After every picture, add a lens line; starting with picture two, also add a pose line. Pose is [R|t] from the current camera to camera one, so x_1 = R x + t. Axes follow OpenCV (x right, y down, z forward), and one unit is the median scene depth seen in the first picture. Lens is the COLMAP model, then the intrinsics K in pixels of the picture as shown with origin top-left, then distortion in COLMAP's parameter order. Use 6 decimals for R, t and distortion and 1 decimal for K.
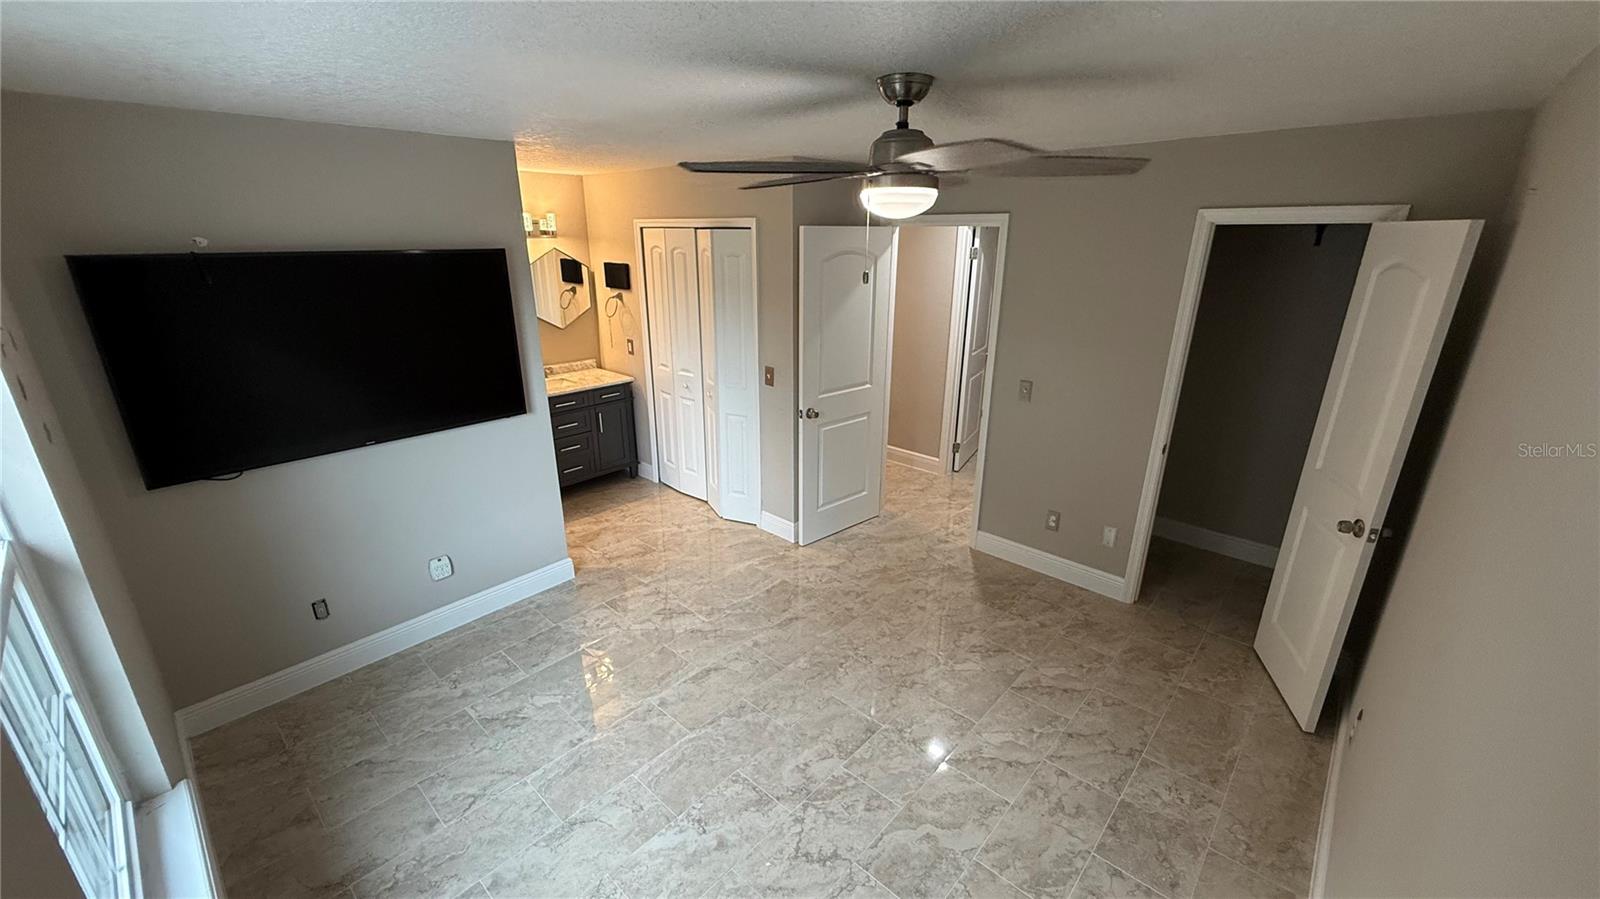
lens RADIAL K [[636.3, 0, 795.8], [0, 636.3, 449.6], [0, 0, 1]] dist [0.000321, -0.000264]
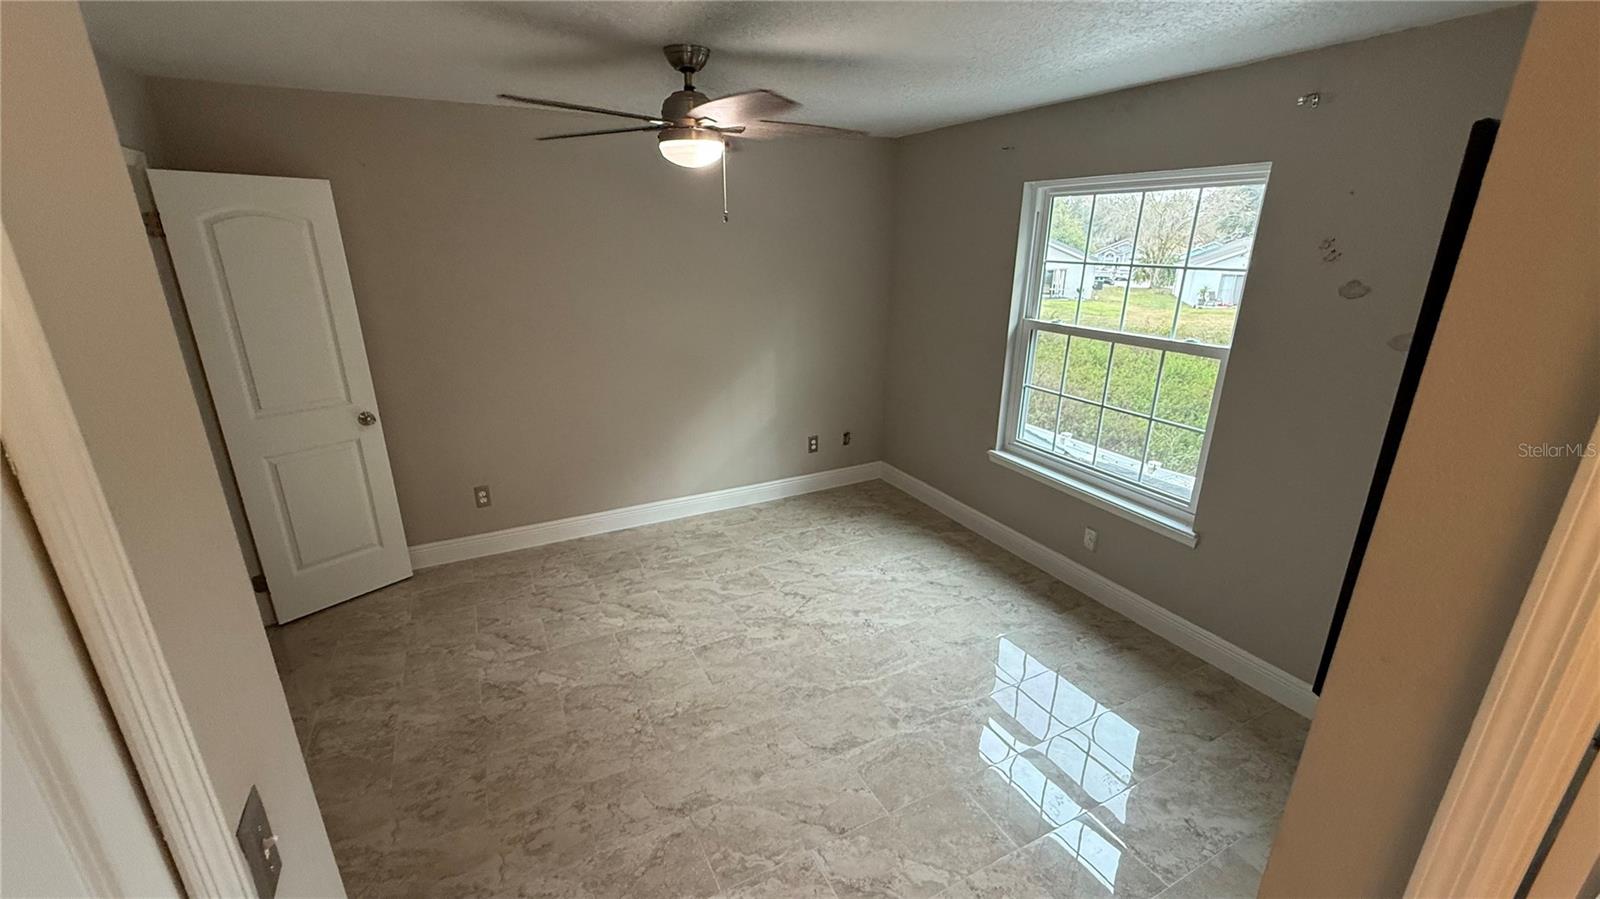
lens RADIAL K [[636.3, 0, 795.8], [0, 636.3, 449.6], [0, 0, 1]] dist [0.000321, -0.000264]
pose [[-0.937692, -0.112061, 0.328901, -0.344562], [0.109052, 0.803828, 0.584781, -0.445200], [-0.329911, 0.584211, -0.741522, 1.545897]]
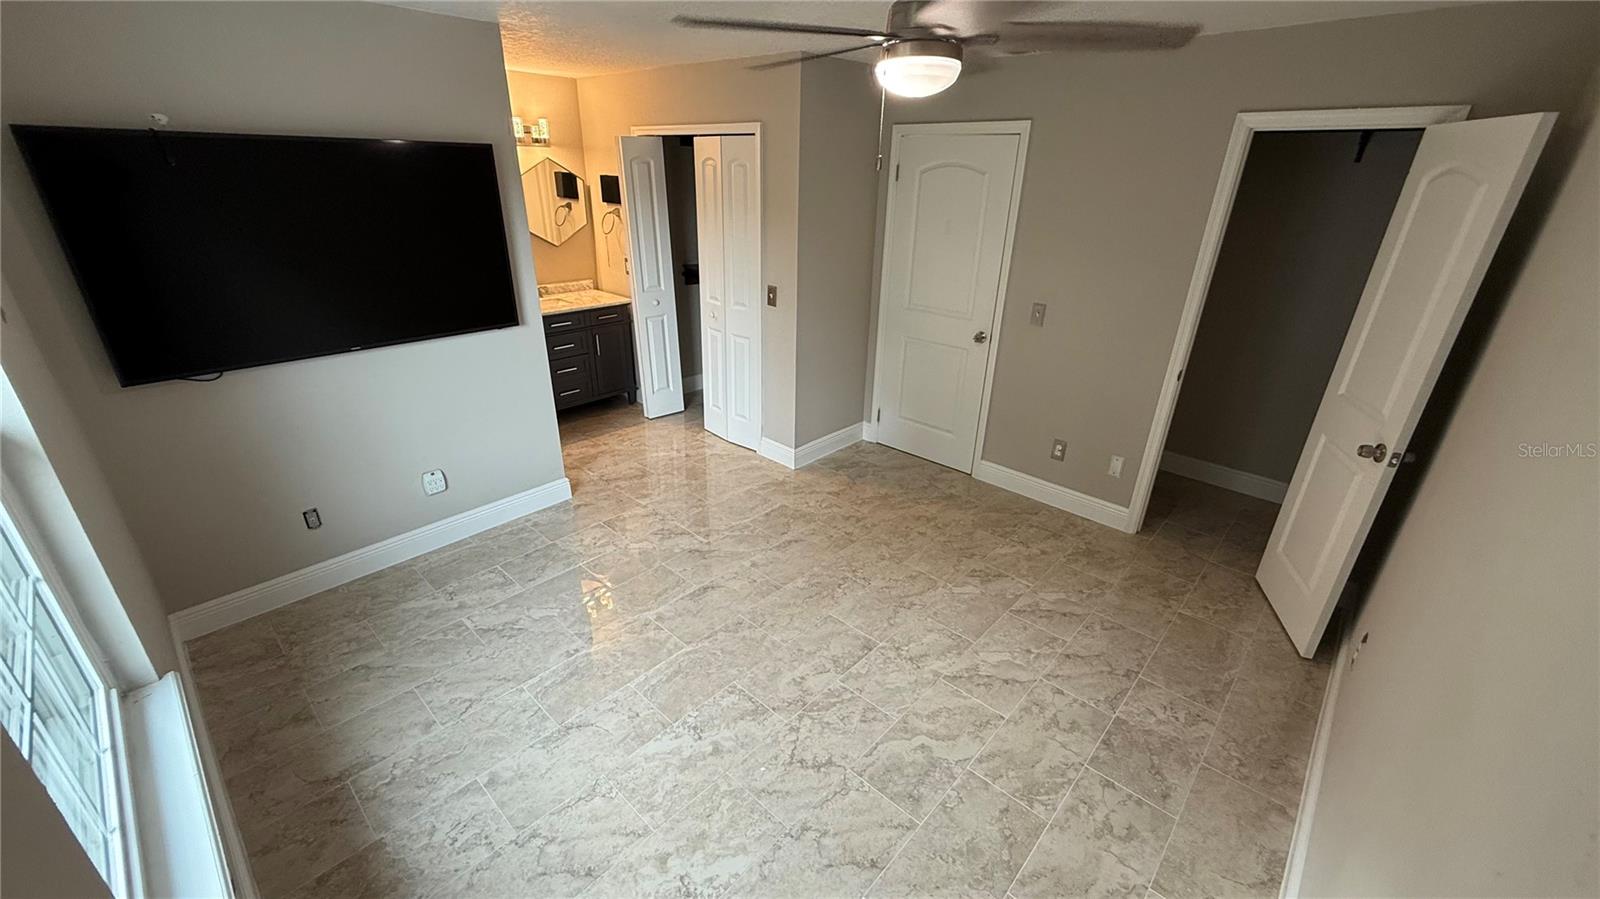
lens RADIAL K [[636.3, 0, 795.8], [0, 636.3, 449.6], [0, 0, 1]] dist [0.000321, -0.000264]
pose [[0.999802, 0.019899, -0.000405, -0.000910], [-0.019783, 0.995810, 0.089282, 0.044921], [0.002180, -0.089256, 0.996006, 0.033391]]
